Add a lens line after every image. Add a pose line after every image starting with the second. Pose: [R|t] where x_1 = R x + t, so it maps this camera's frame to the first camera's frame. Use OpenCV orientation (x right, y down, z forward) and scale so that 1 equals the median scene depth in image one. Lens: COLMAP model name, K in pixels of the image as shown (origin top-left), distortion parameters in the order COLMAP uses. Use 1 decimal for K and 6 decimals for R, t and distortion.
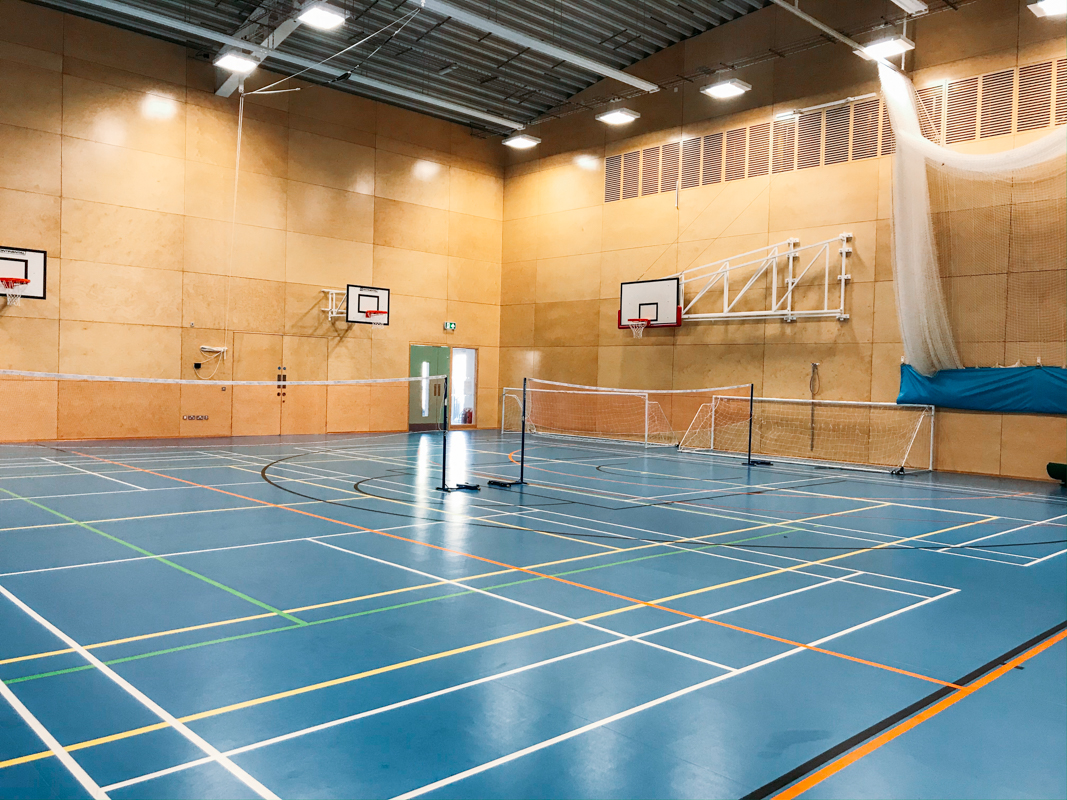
lens RADIAL K [[877.9, 0, 528.6], [0, 877.9, 394.5], [0, 0, 1]] dist [0.023187, -0.003624]
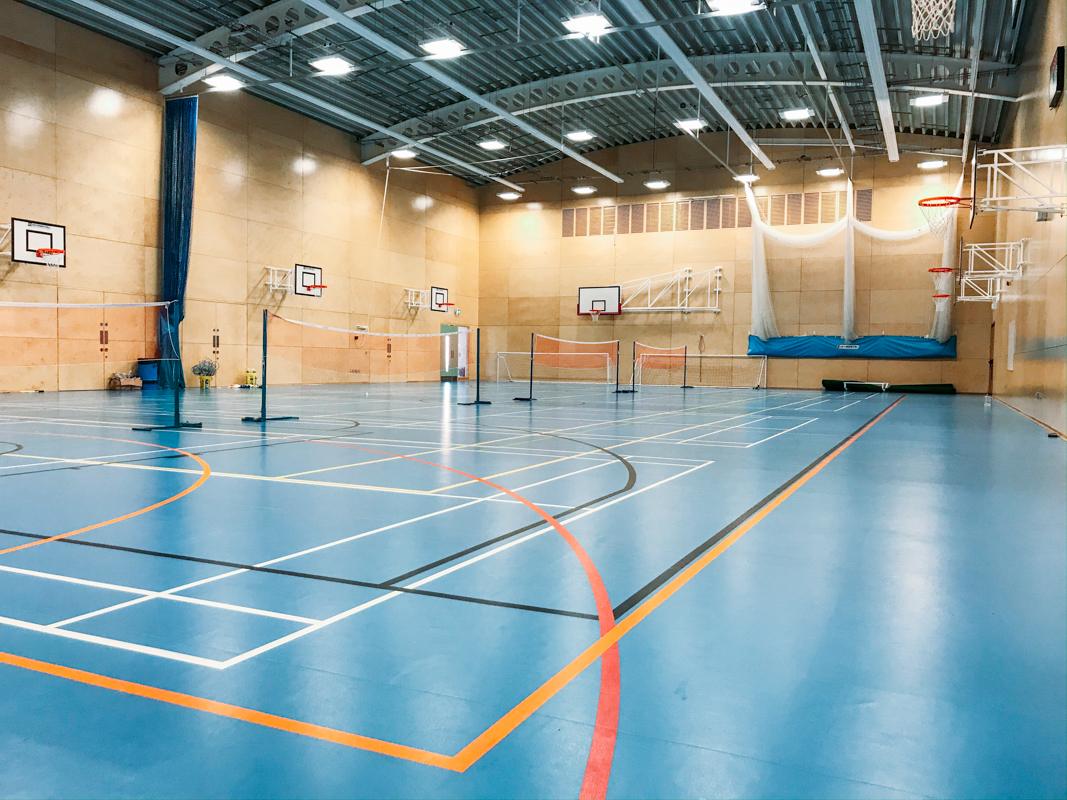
lens RADIAL K [[885.8, 0, 533.5], [0, 885.8, 400.0], [0, 0, 1]] dist [0.088104, -0.104349]
pose [[0.923240, -0.030369, 0.383021, -0.693169], [0.018145, 0.999205, 0.035490, 0.027158], [-0.383794, -0.025816, 0.923058, -0.579603]]
